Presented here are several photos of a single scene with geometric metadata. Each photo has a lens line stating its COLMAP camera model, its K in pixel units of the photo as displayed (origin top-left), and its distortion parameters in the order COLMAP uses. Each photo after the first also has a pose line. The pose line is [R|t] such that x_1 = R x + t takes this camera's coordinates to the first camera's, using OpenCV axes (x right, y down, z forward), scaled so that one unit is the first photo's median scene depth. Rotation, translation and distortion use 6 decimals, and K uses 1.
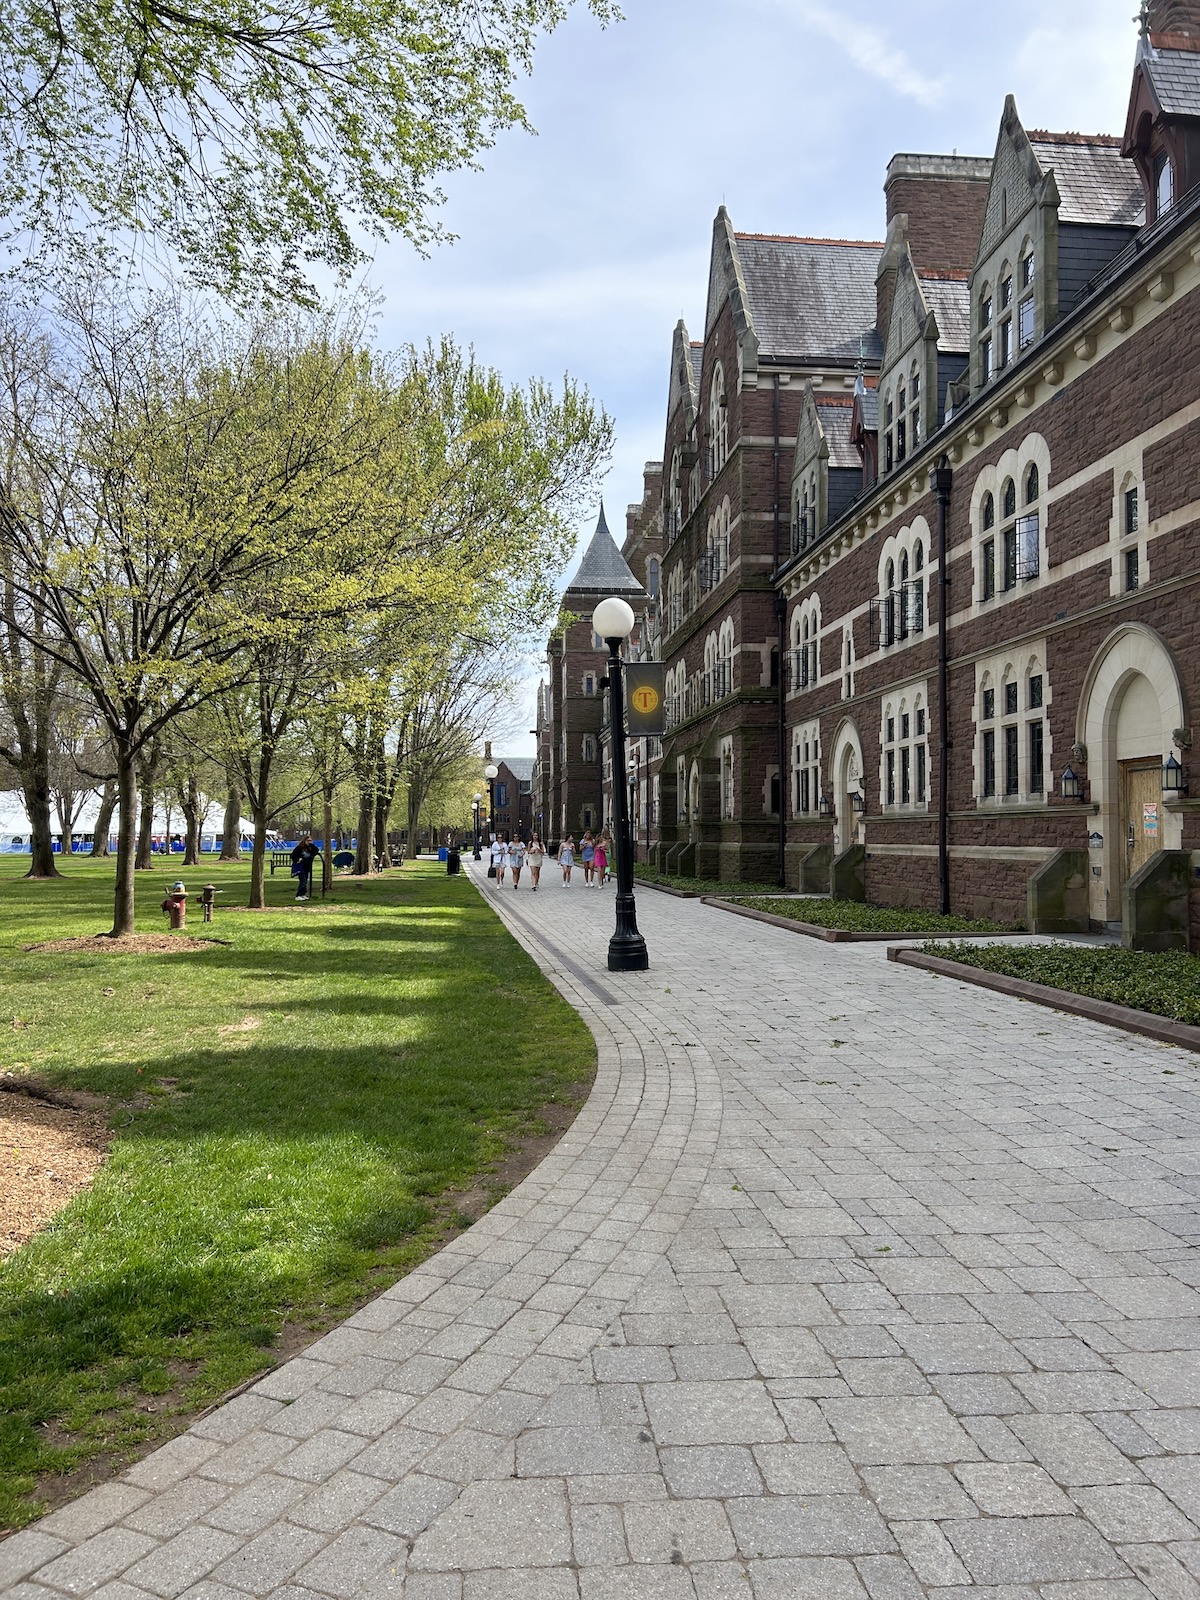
lens RADIAL K [[1222.6, 0, 600.2], [0, 1222.6, 795.8], [0, 0, 1]] dist [-0.001593, -0.008270]
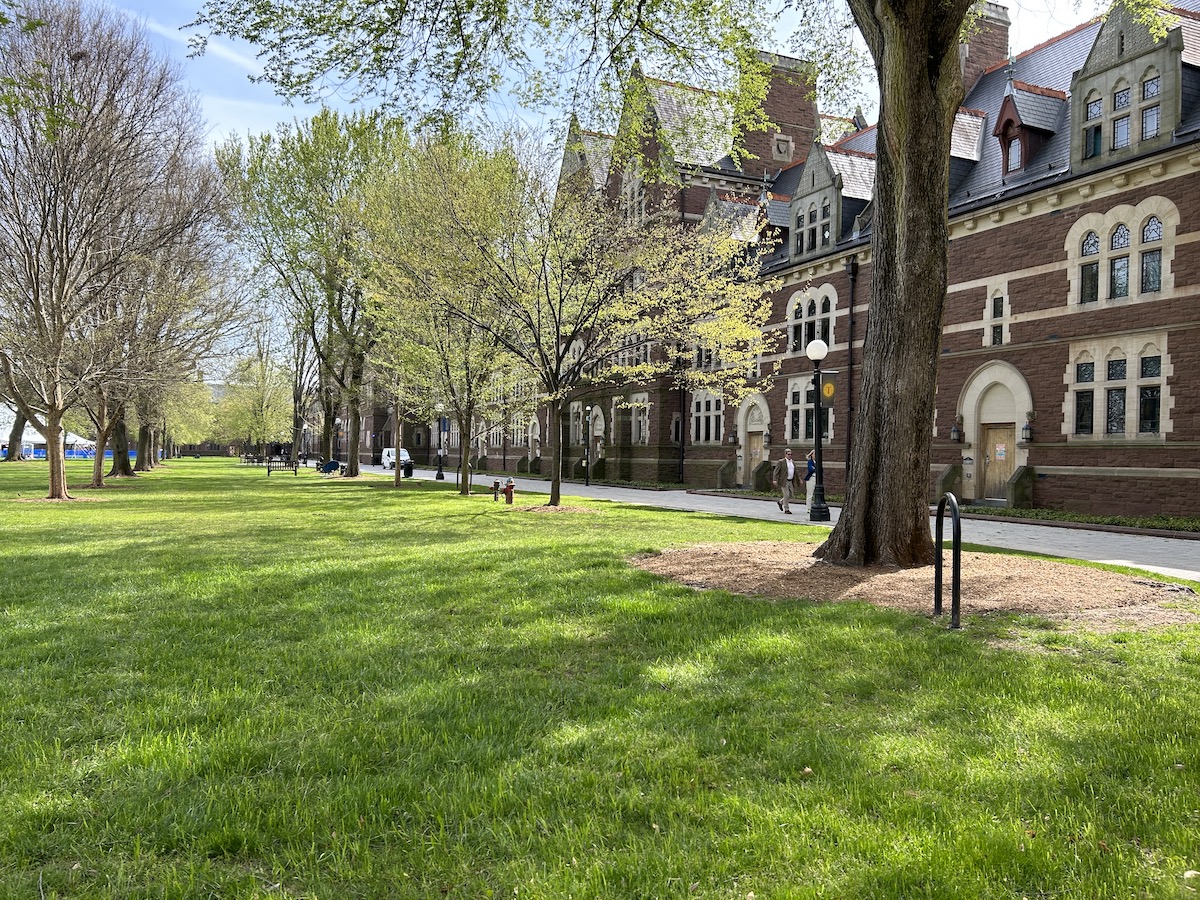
lens RADIAL K [[916.9, 0, 598.0], [0, 916.9, 455.9], [0, 0, 1]] dist [-0.001593, -0.008270]
pose [[0.950914, 0.015613, 0.309060, -0.494178], [-0.026768, 0.999133, 0.031887, -0.003916], [-0.308294, -0.038595, 0.950508, -0.218897]]
